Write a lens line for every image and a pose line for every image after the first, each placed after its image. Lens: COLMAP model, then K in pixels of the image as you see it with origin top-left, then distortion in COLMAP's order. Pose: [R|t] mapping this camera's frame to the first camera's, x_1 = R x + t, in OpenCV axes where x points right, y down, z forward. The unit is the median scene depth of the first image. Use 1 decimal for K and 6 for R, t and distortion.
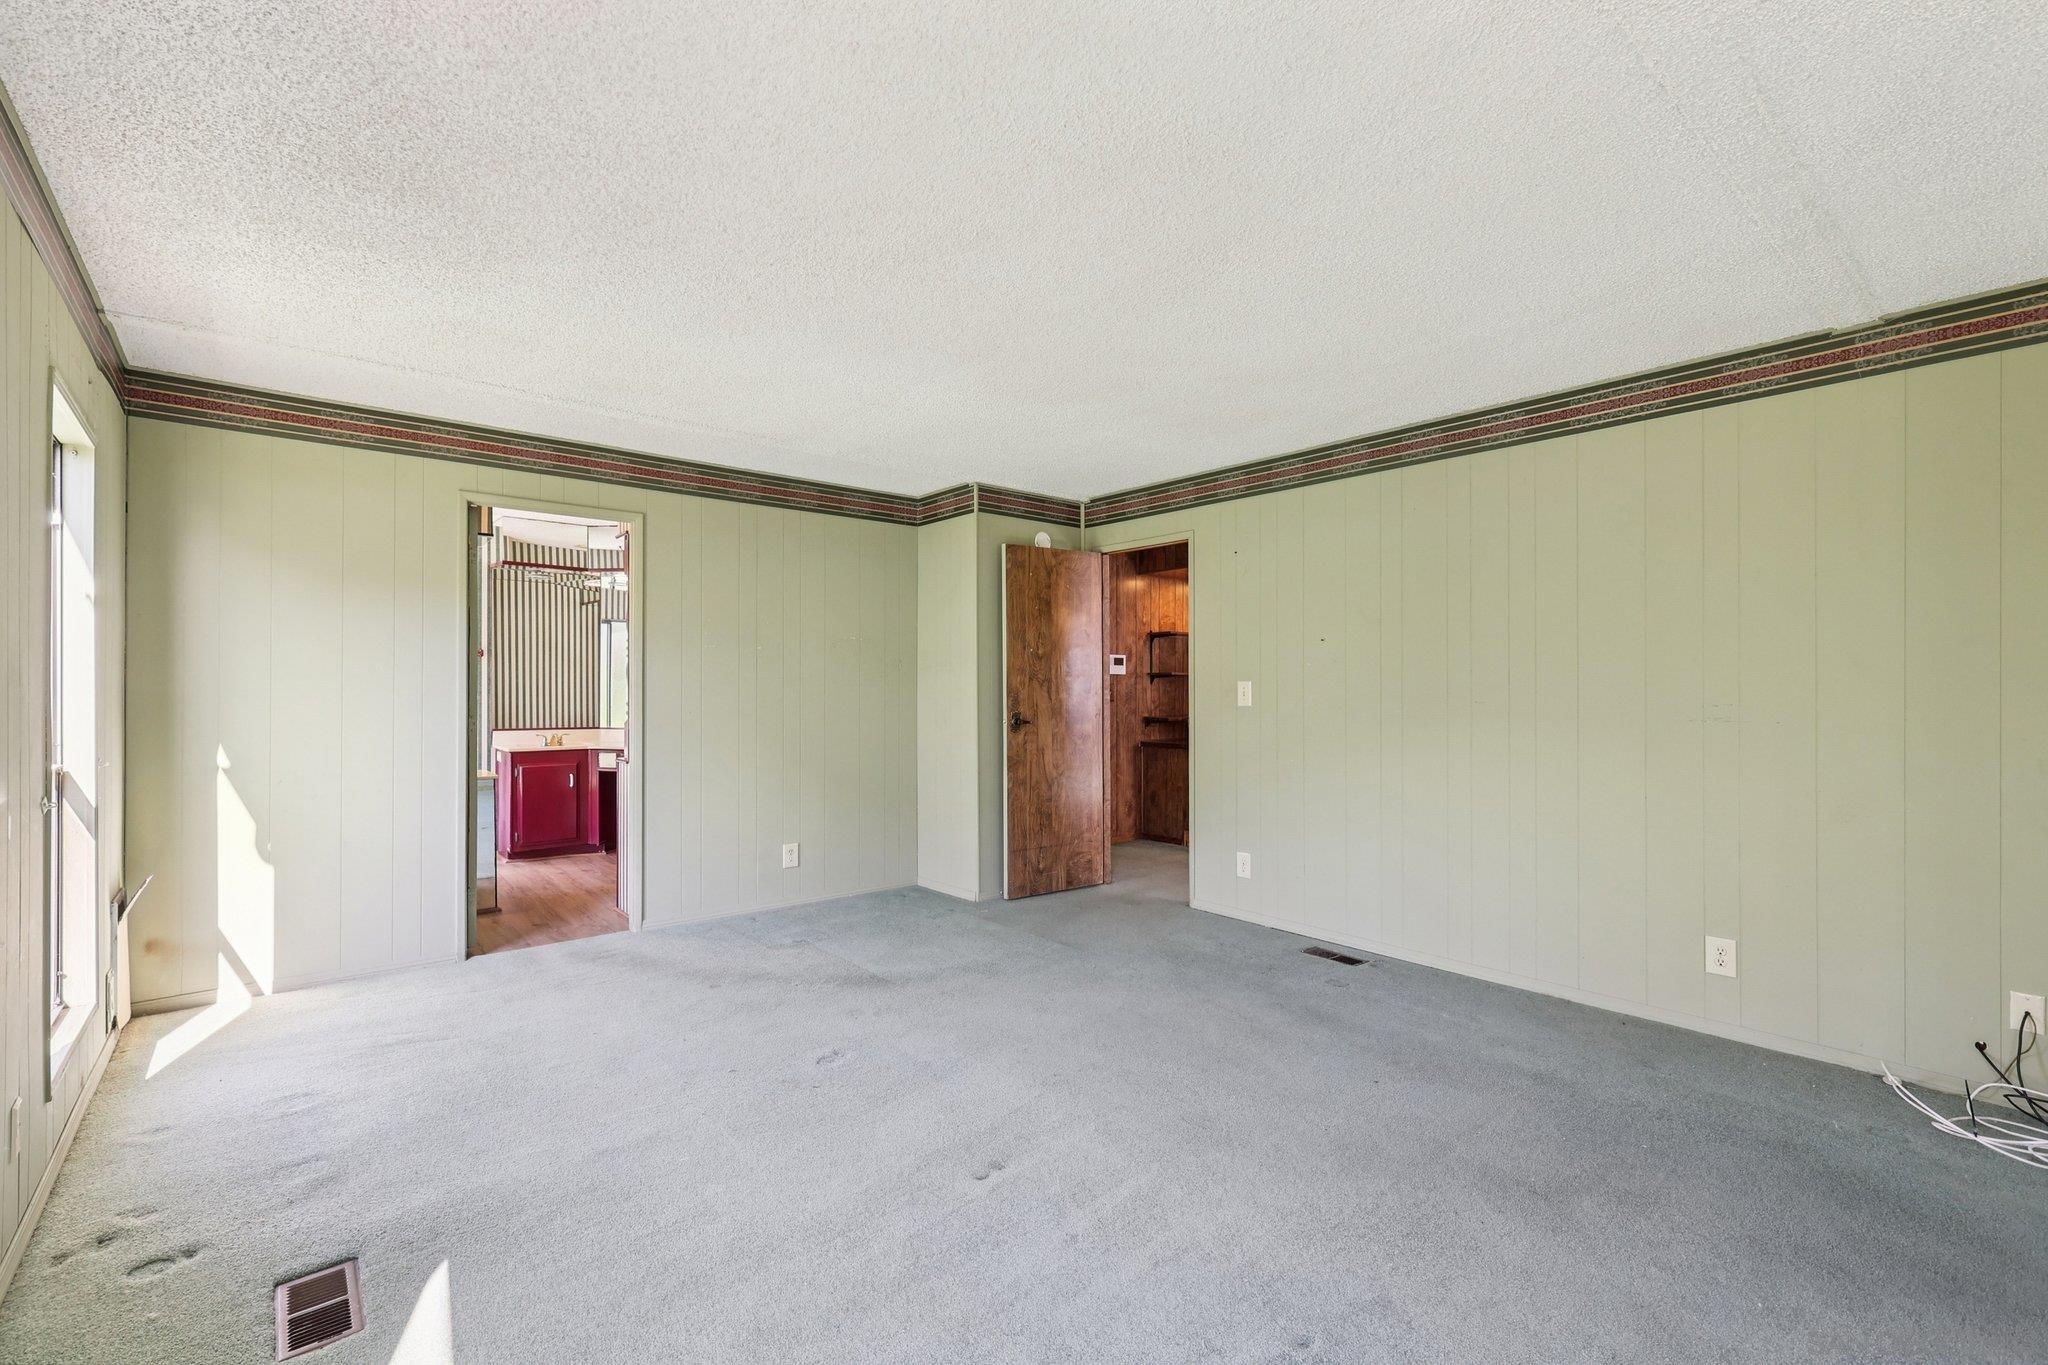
lens RADIAL K [[892.3, 0, 1039.3], [0, 892.3, 680.9], [0, 0, 1]] dist [0.001667, 0.000631]
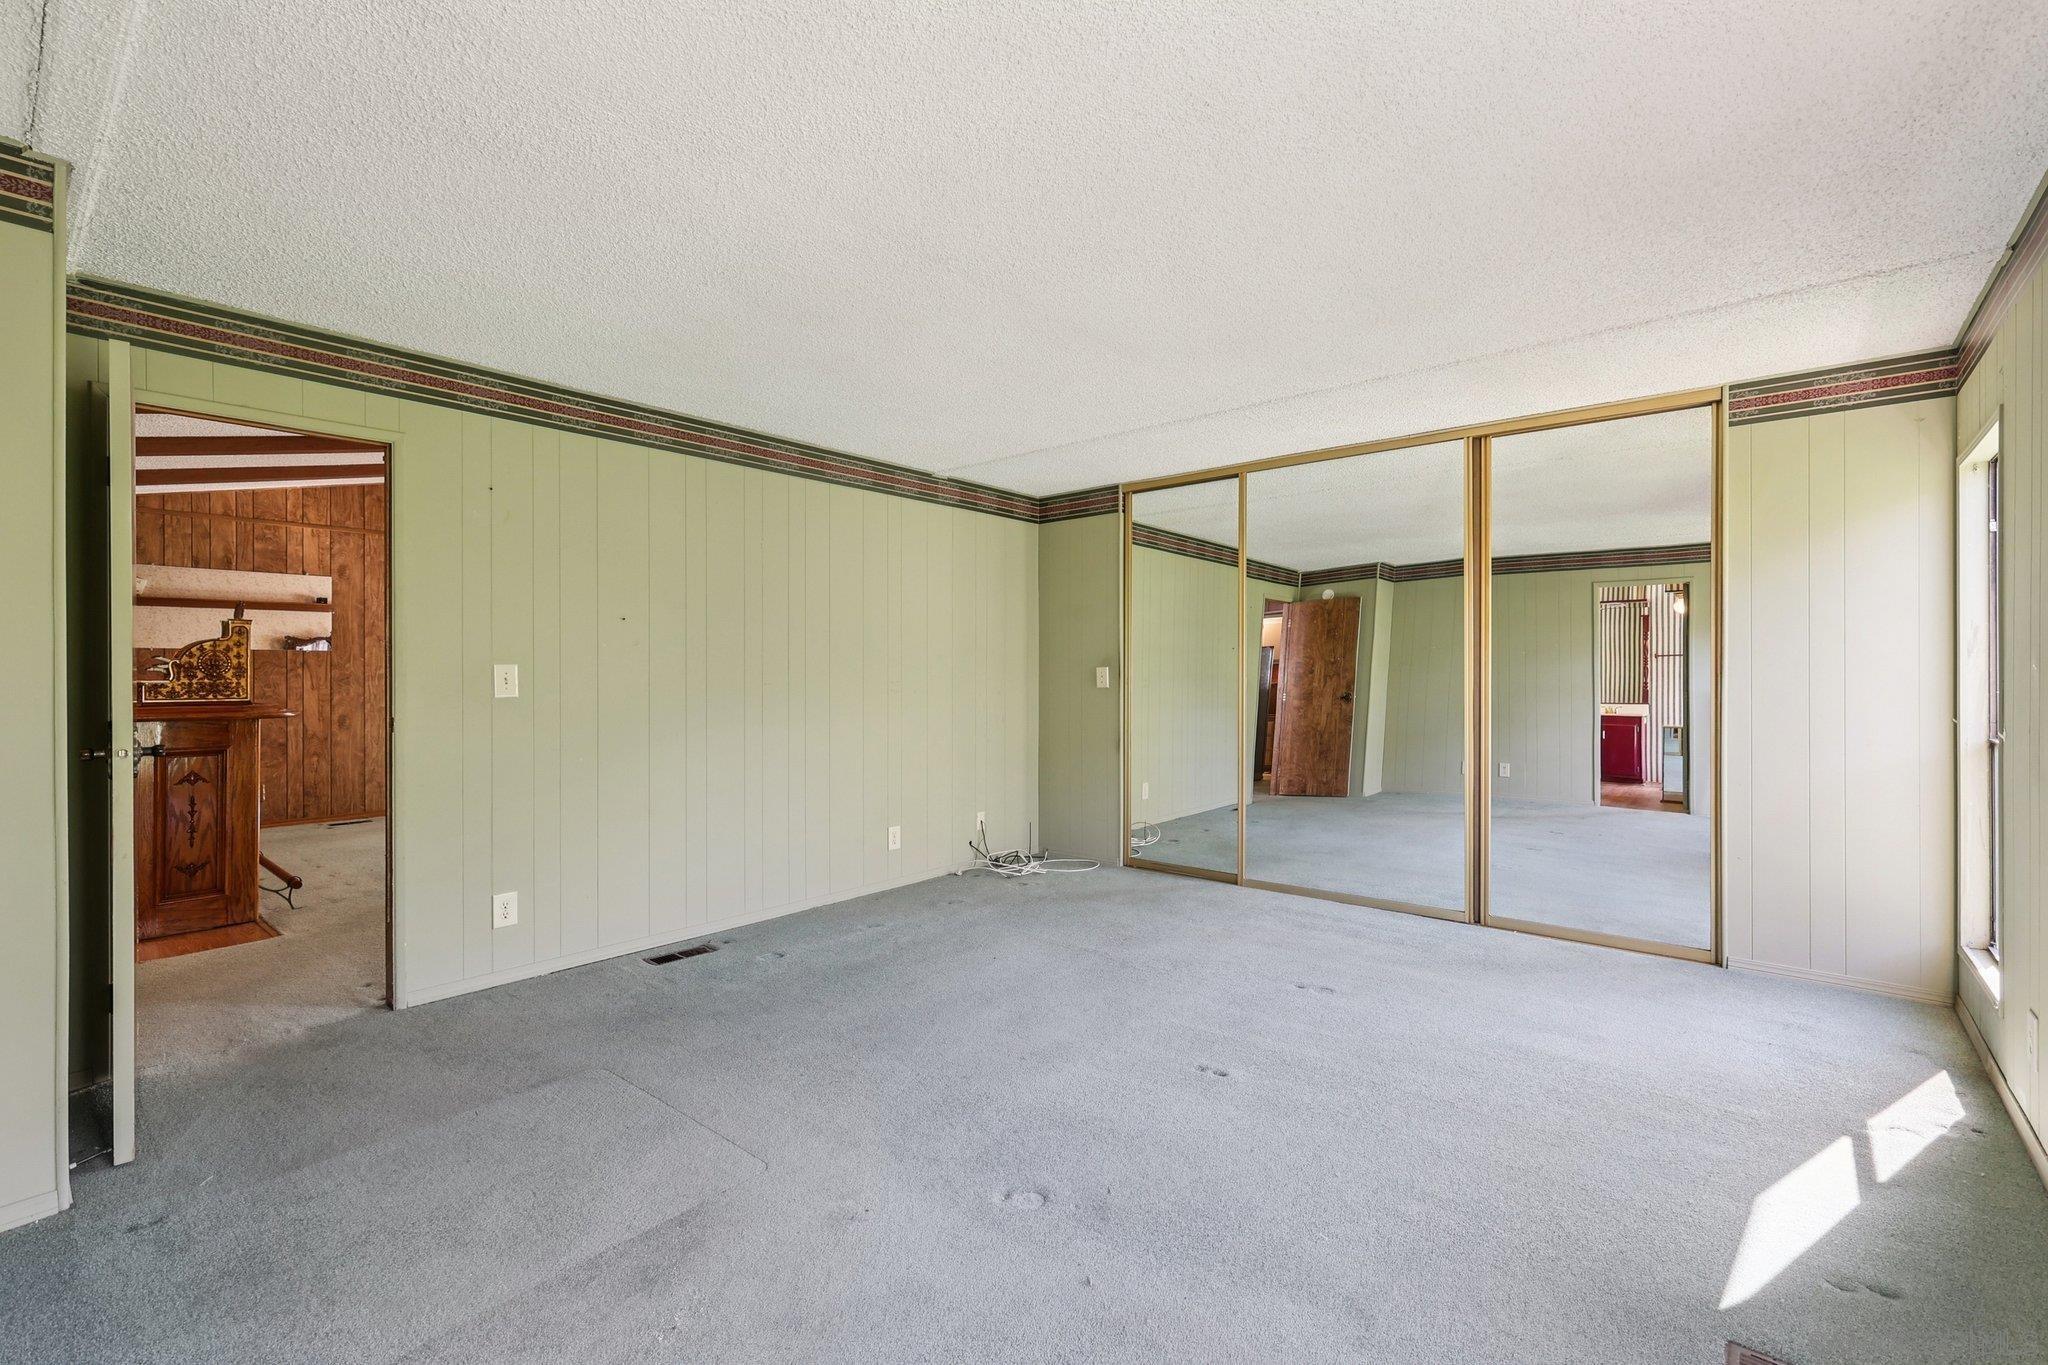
lens RADIAL K [[892.3, 0, 1020.0], [0, 892.3, 678.3], [0, 0, 1]] dist [0.001667, 0.000631]
pose [[-0.162474, -0.009921, 0.986663, -0.678140], [-0.007900, 0.999930, 0.008753, 0.002152], [-0.986681, -0.006372, -0.162541, 0.816253]]
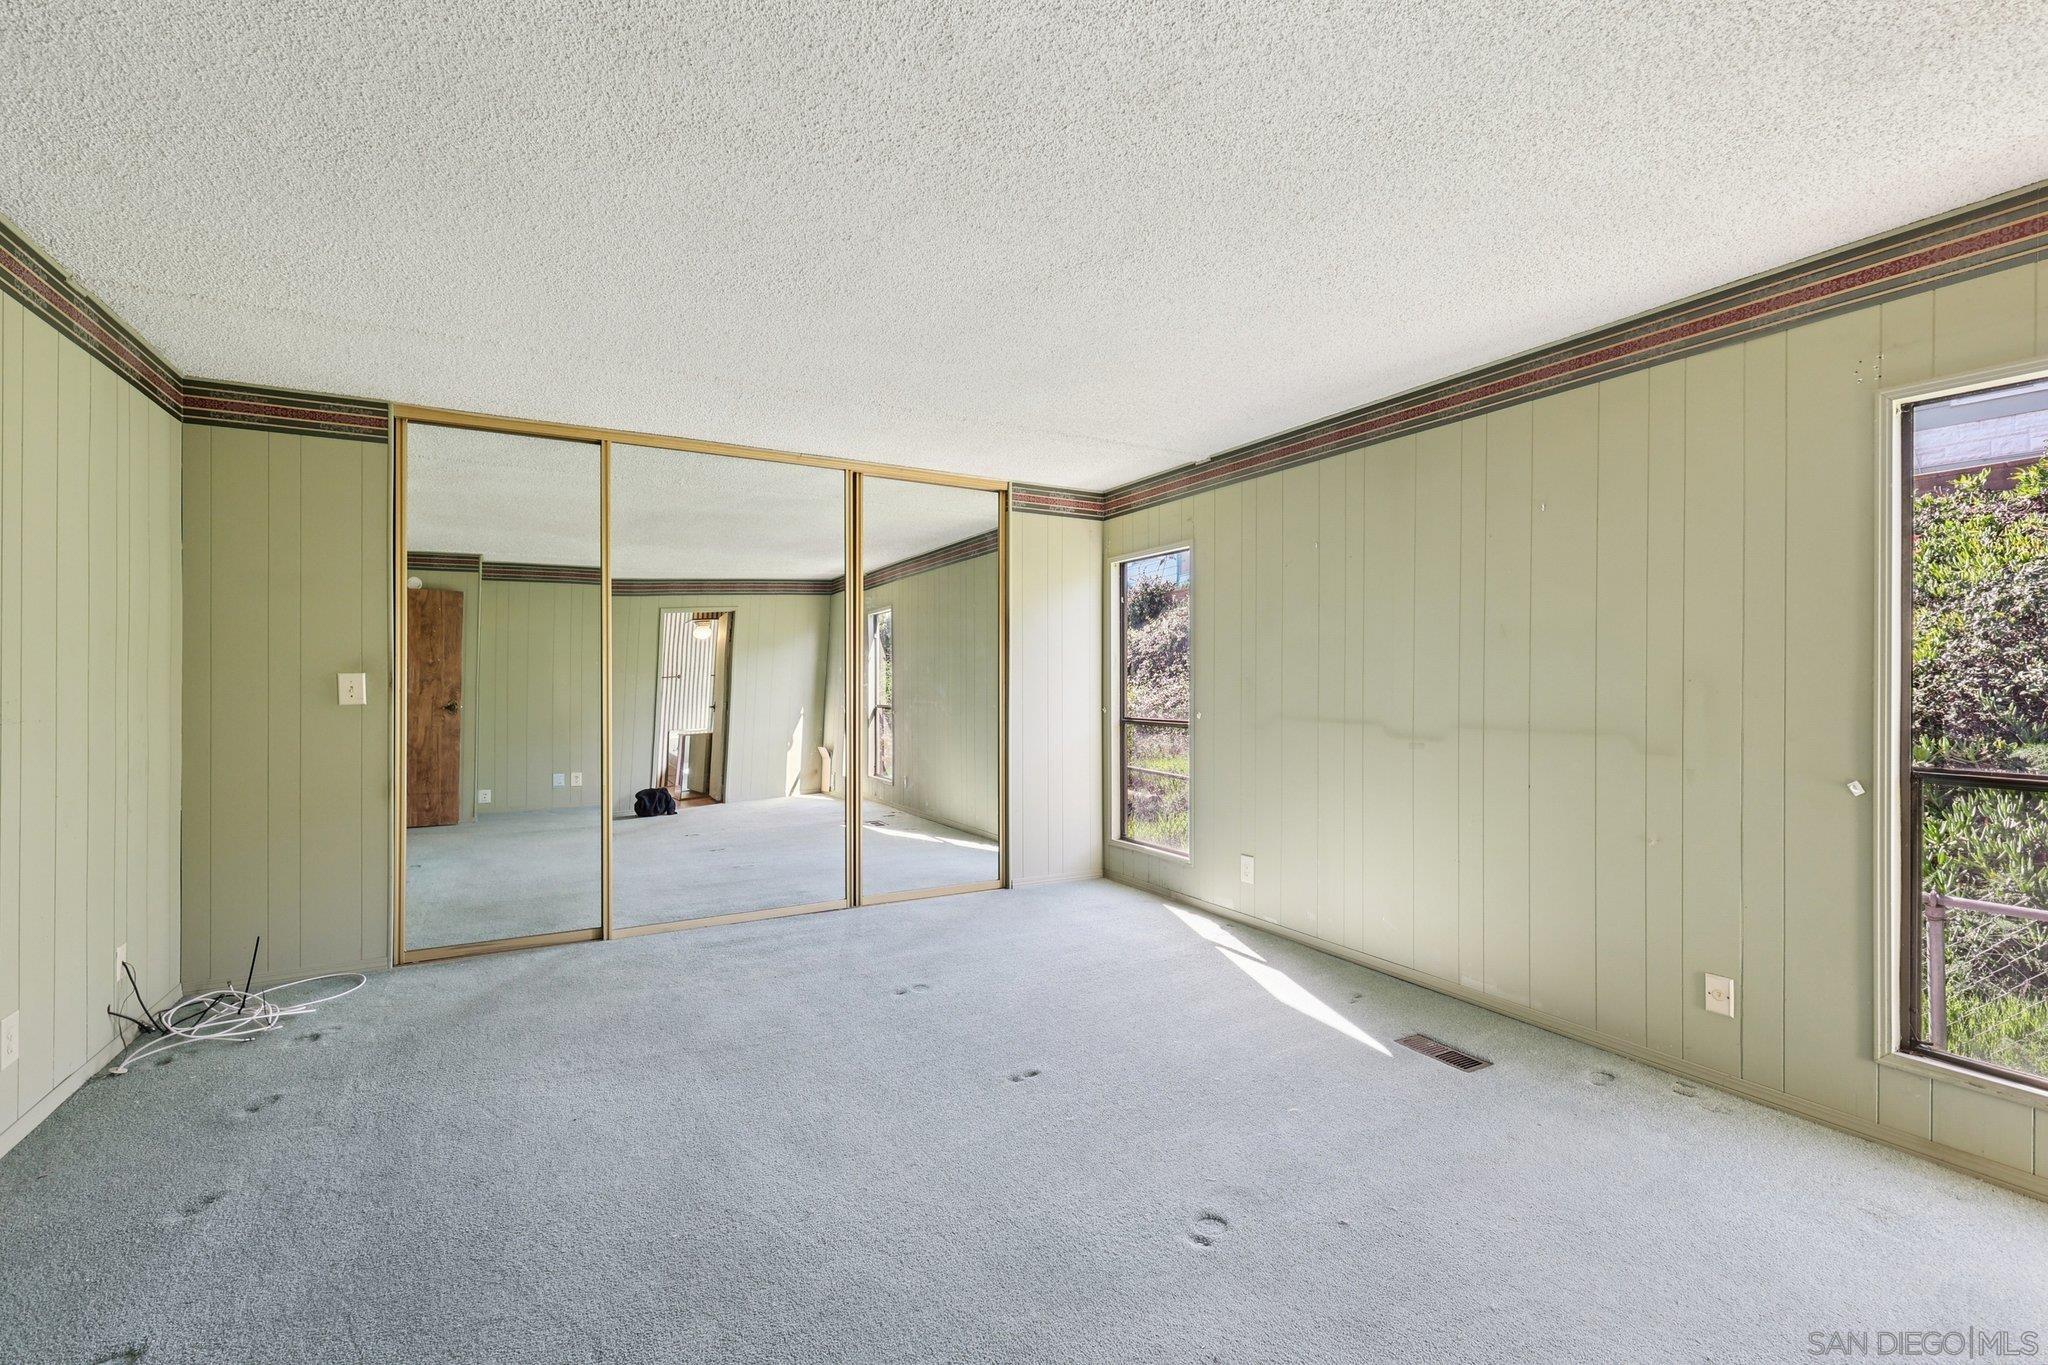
lens RADIAL K [[892.3, 0, 1026.0], [0, 892.3, 678.3], [0, 0, 1]] dist [0.001667, 0.000631]
pose [[-0.981565, -0.002463, 0.191114, -0.158434], [-0.004886, 0.999914, -0.012207, 0.009611], [-0.191067, -0.012916, -0.981492, 1.240616]]
